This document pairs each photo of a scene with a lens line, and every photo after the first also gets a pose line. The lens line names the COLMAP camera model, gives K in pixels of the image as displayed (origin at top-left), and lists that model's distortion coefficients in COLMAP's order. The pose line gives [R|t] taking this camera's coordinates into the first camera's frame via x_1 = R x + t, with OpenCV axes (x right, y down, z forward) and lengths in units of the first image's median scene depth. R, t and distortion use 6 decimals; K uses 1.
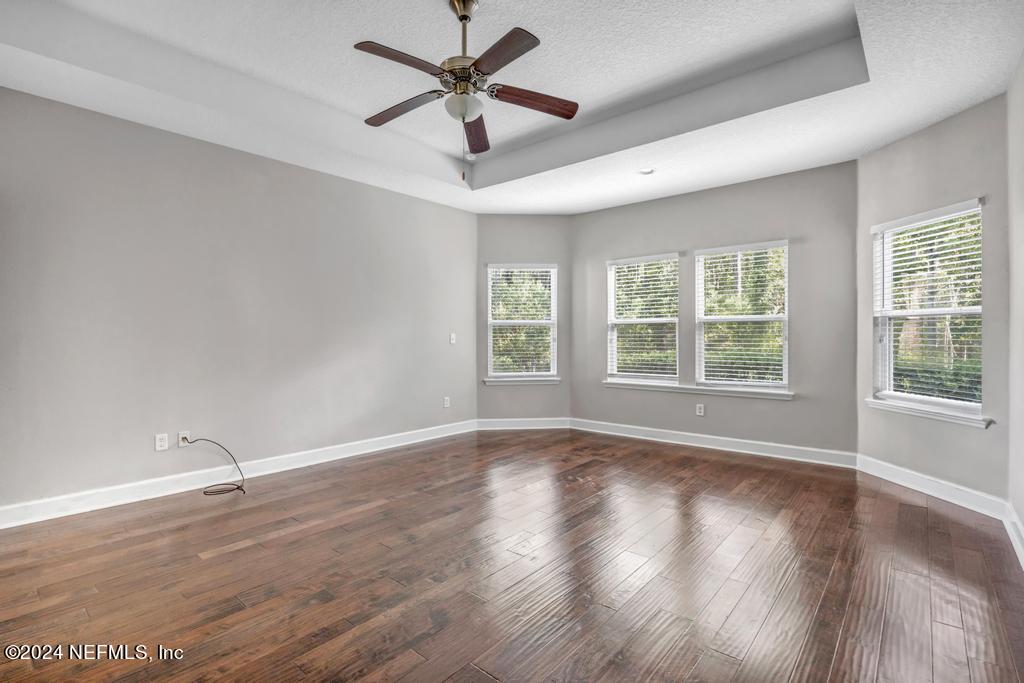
lens RADIAL K [[472.6, 0, 512.0], [0, 472.6, 341.5], [0, 0, 1]] dist [-0.016272, -0.000519]
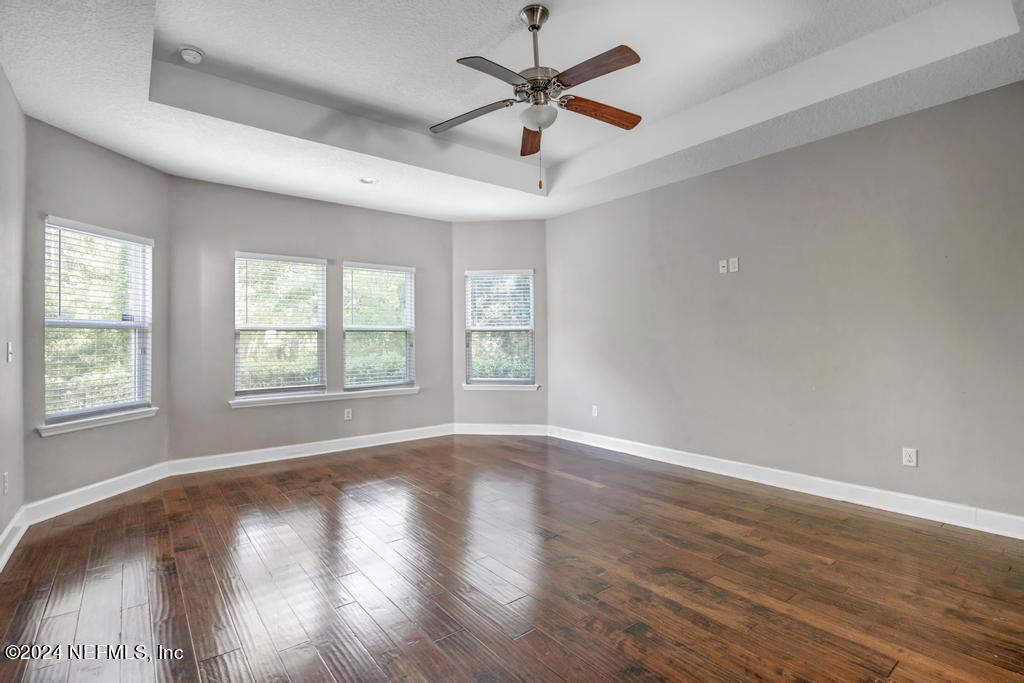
lens RADIAL K [[472.6, 0, 512.0], [0, 472.6, 341.5], [0, 0, 1]] dist [-0.016272, -0.000519]
pose [[0.204677, -0.000306, 0.978829, -0.711697], [0.017213, 0.999846, -0.003286, -0.008487], [-0.978678, 0.017521, 0.204651, 0.552725]]
